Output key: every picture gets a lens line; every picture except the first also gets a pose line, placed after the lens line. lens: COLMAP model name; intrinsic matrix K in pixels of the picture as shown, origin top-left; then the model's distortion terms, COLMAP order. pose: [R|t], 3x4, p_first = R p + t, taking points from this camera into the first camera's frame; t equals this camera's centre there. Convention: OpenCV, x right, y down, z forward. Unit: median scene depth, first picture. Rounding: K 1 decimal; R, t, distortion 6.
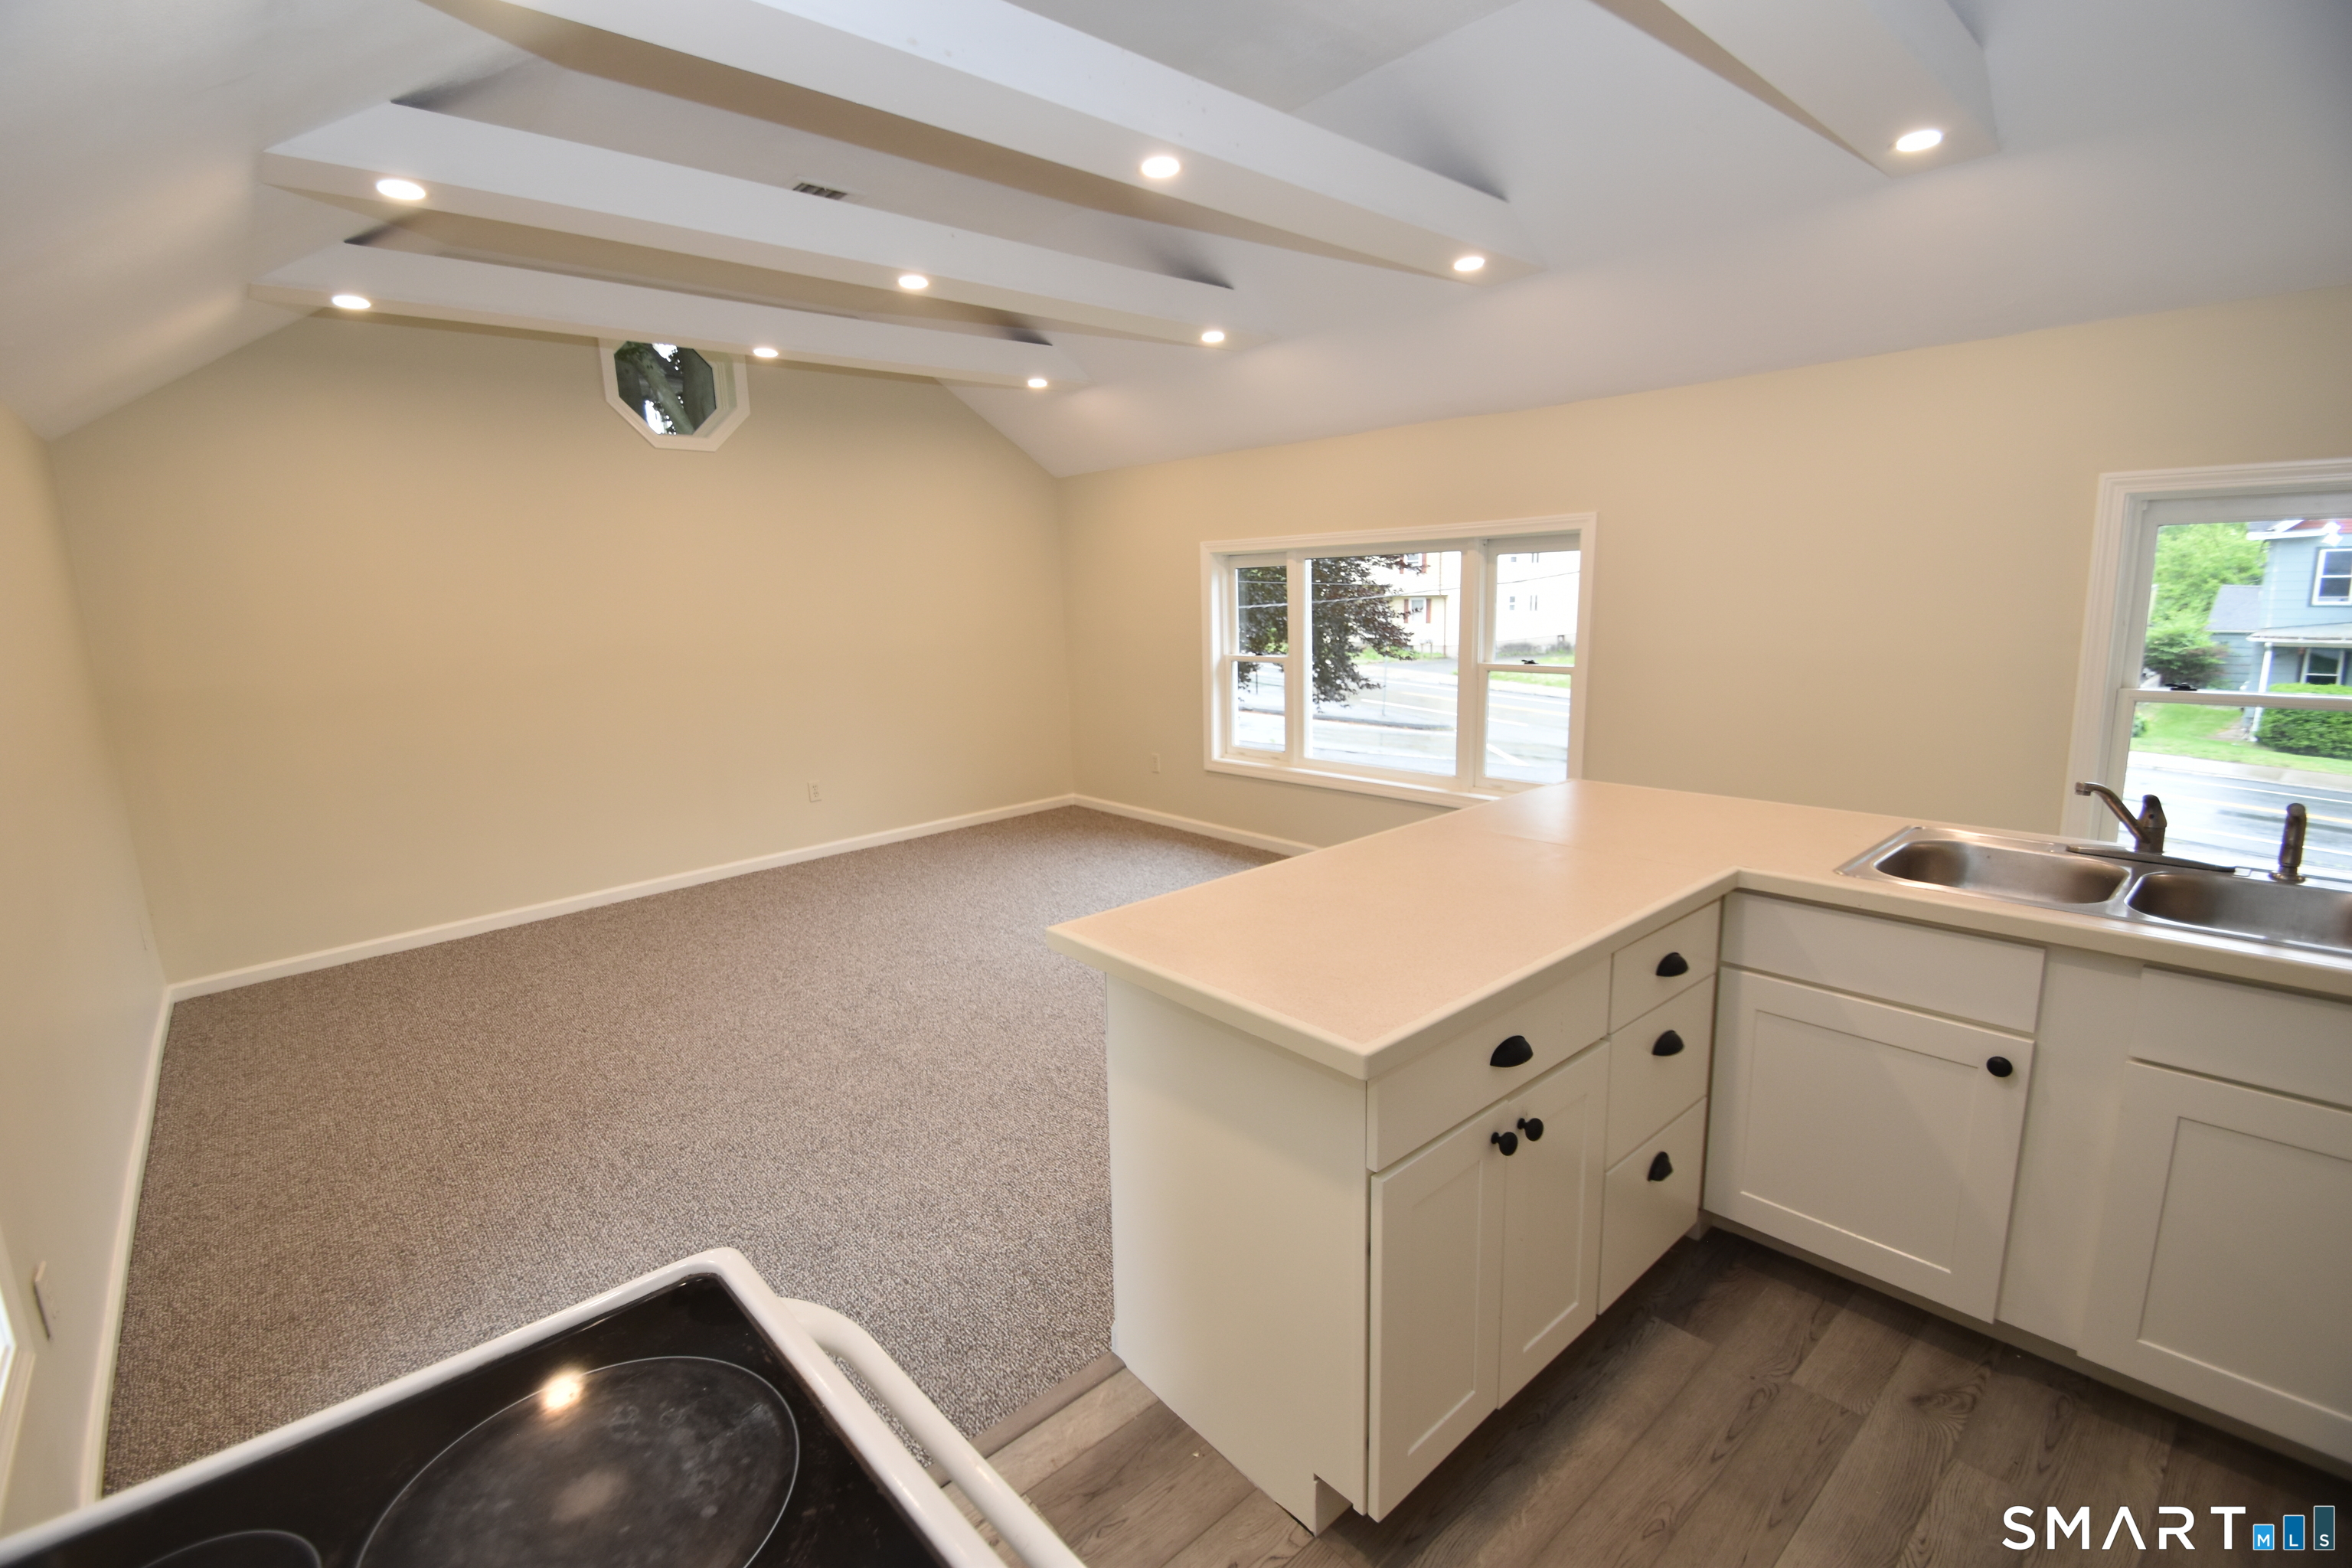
lens RADIAL K [[1074.5, 0, 1166.8], [0, 1074.5, 835.6], [0, 0, 1]] dist [-0.000691, 0.000029]
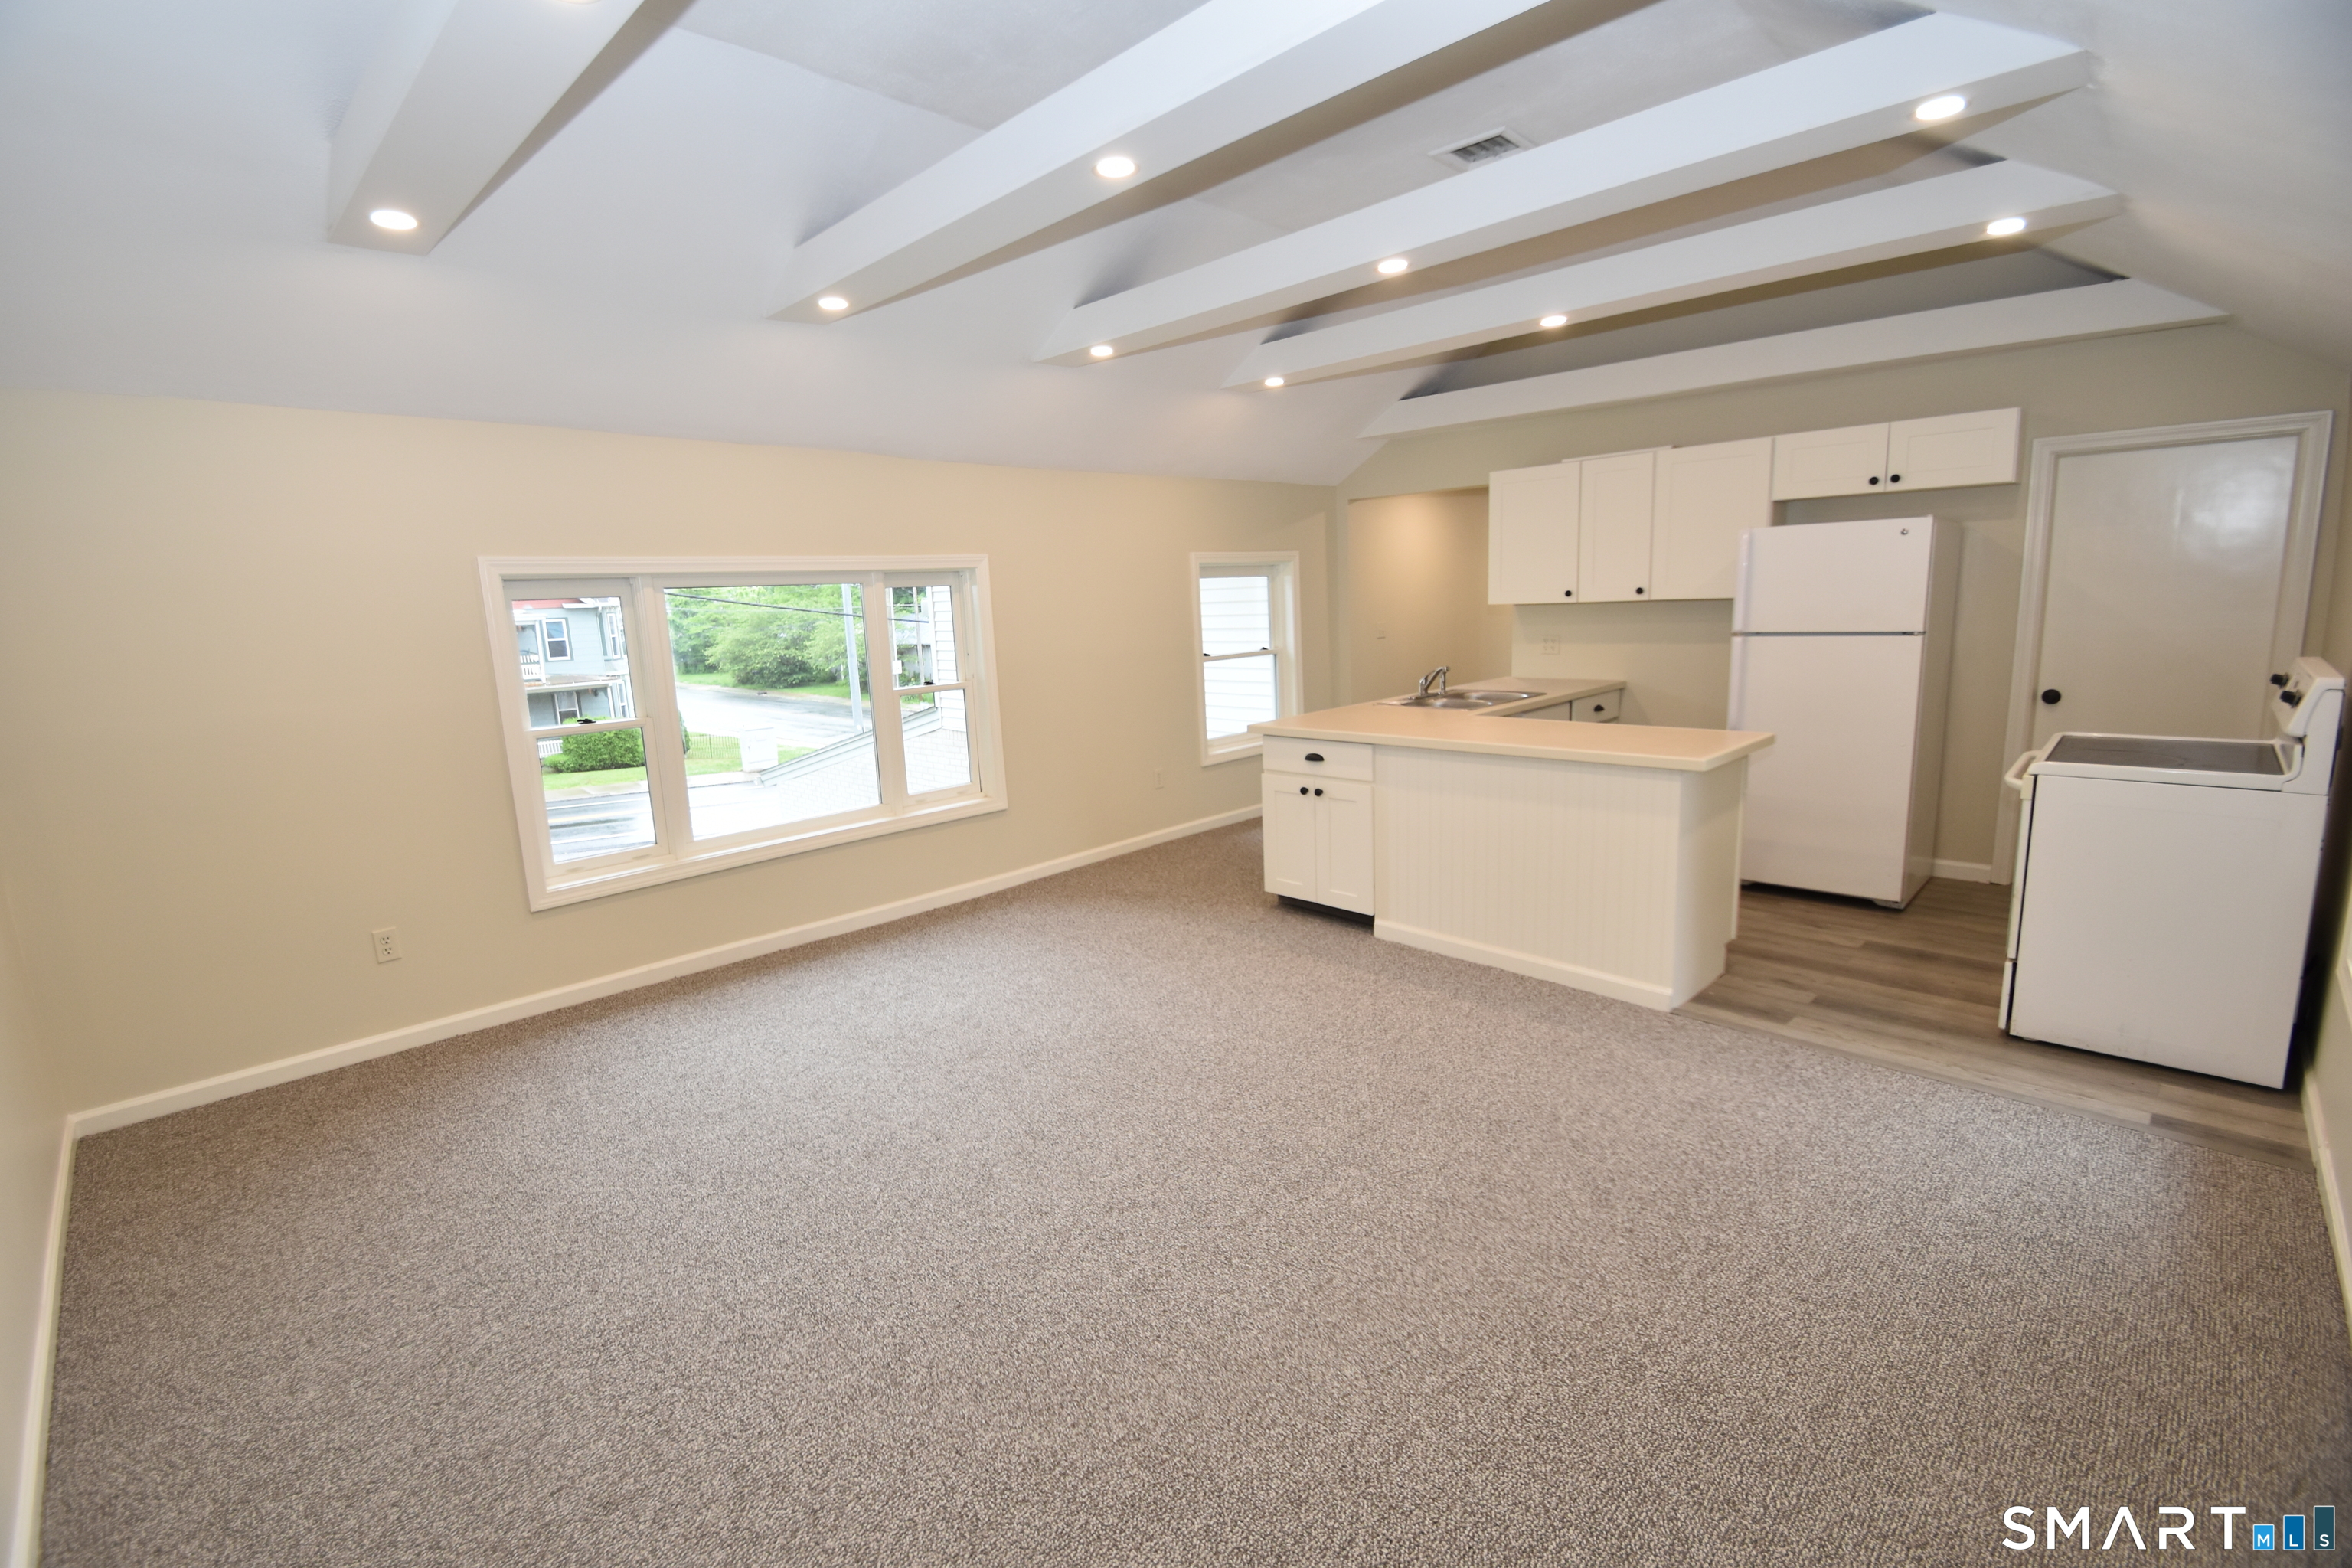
lens RADIAL K [[1025.1, 0, 1167.9], [0, 1025.1, 744.3], [0, 0, 1]] dist [-0.001778, -0.000522]
pose [[-0.057679, -0.120899, 0.990988, -0.617827], [0.271764, 0.953252, 0.132113, -0.143062], [-0.960634, 0.276935, -0.022127, 0.661968]]
